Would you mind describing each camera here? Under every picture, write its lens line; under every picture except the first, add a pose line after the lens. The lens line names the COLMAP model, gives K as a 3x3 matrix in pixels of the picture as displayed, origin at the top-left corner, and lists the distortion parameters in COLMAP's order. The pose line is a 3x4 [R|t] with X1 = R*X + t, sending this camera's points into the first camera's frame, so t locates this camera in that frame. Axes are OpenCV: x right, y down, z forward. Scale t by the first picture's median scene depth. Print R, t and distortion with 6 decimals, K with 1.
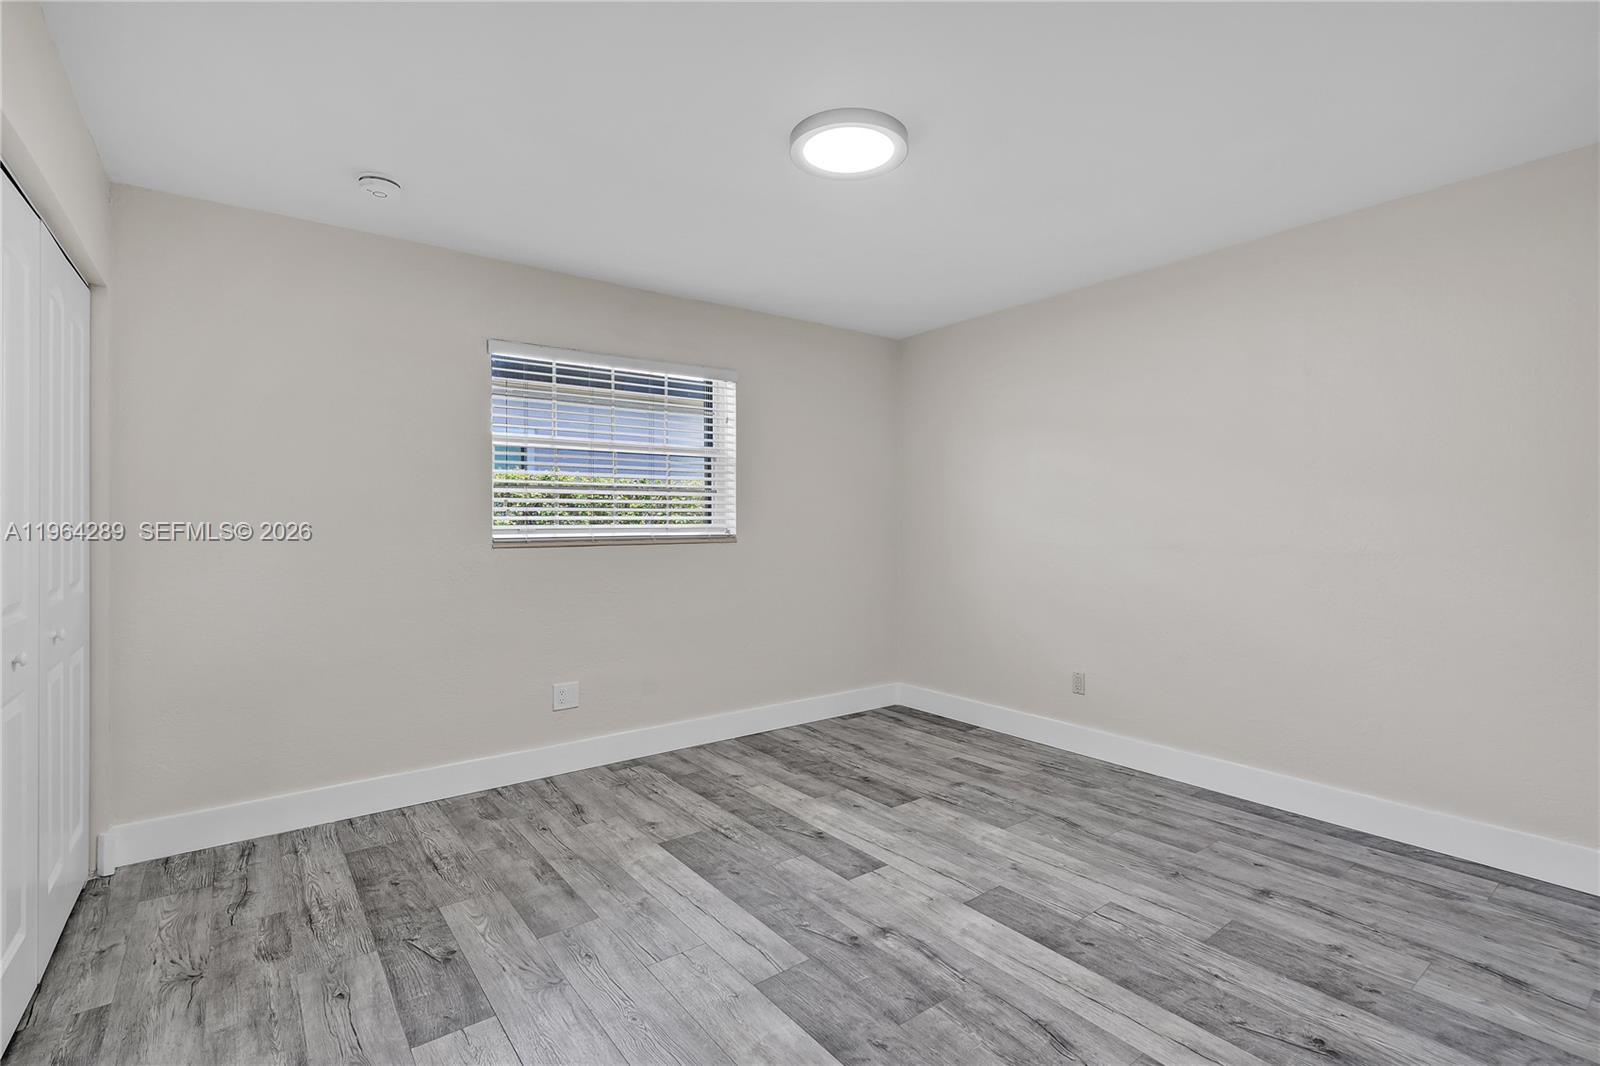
lens RADIAL K [[739.3, 0, 797.8], [0, 739.3, 525.9], [0, 0, 1]] dist [-0.001847, 0.001246]
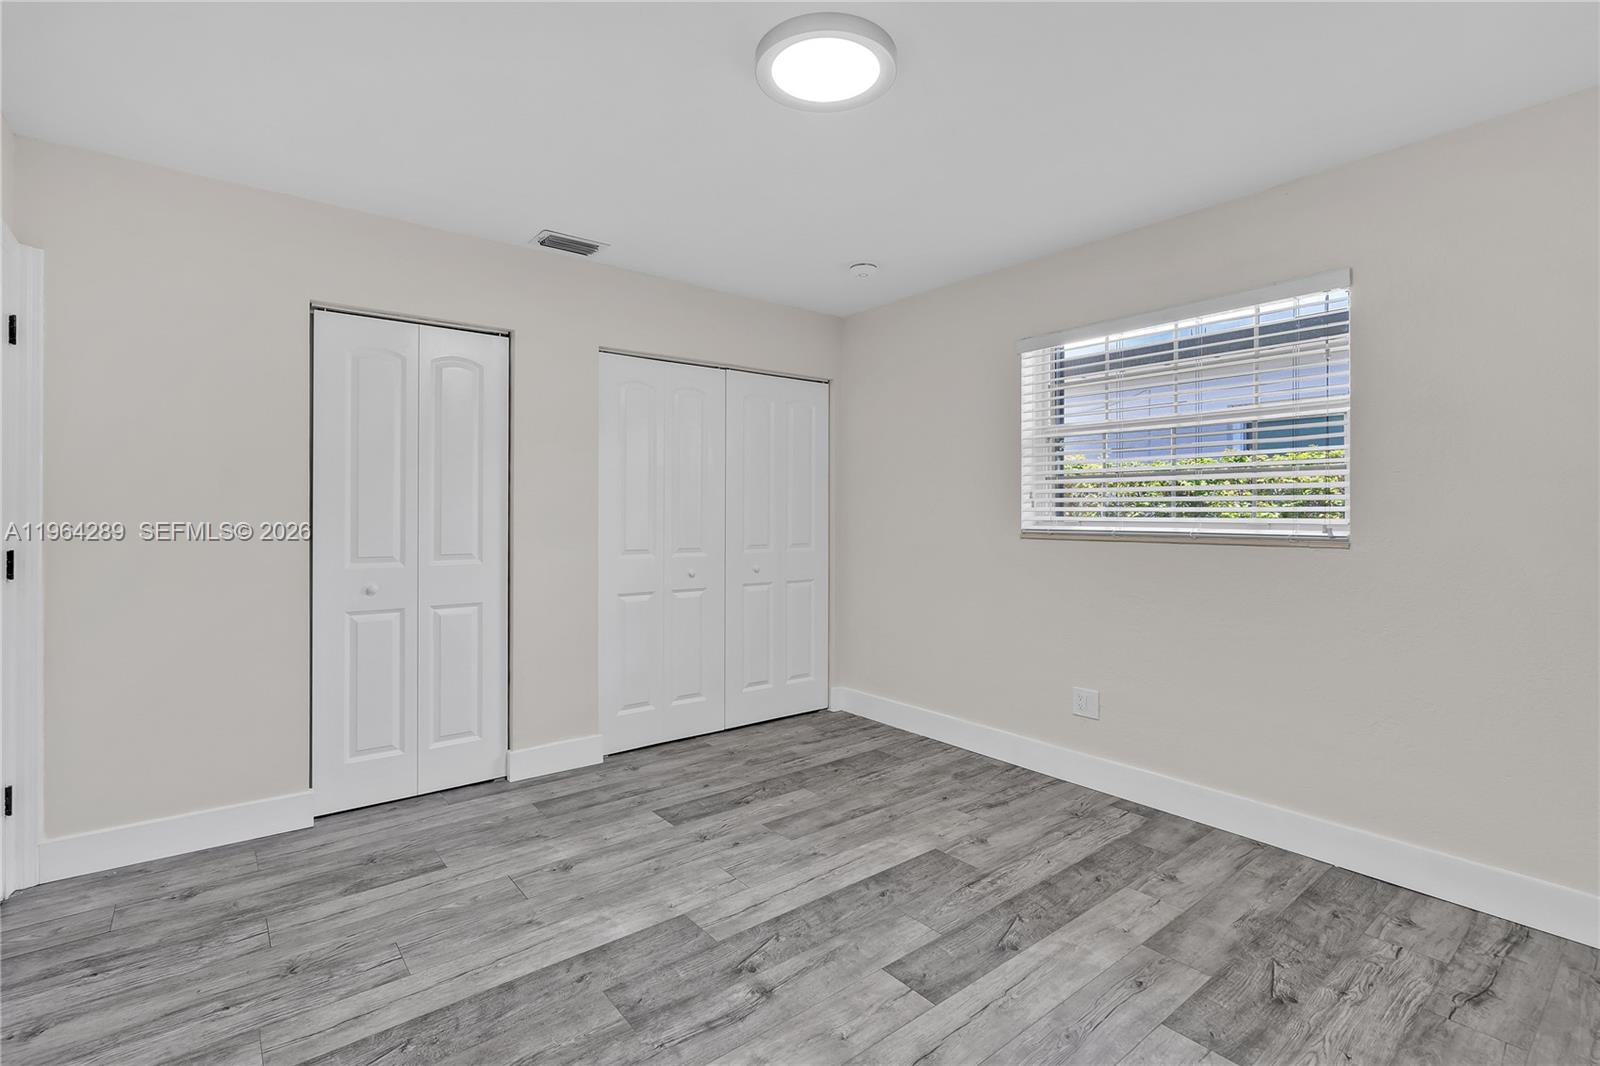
lens RADIAL K [[739.3, 0, 806.4], [0, 739.3, 519.1], [0, 0, 1]] dist [-0.001847, 0.001246]
pose [[0.035832, 0.011446, -0.999292, 0.691579], [-0.008978, 0.999898, 0.011131, -0.006828], [0.999317, 0.008573, 0.035931, 0.722939]]
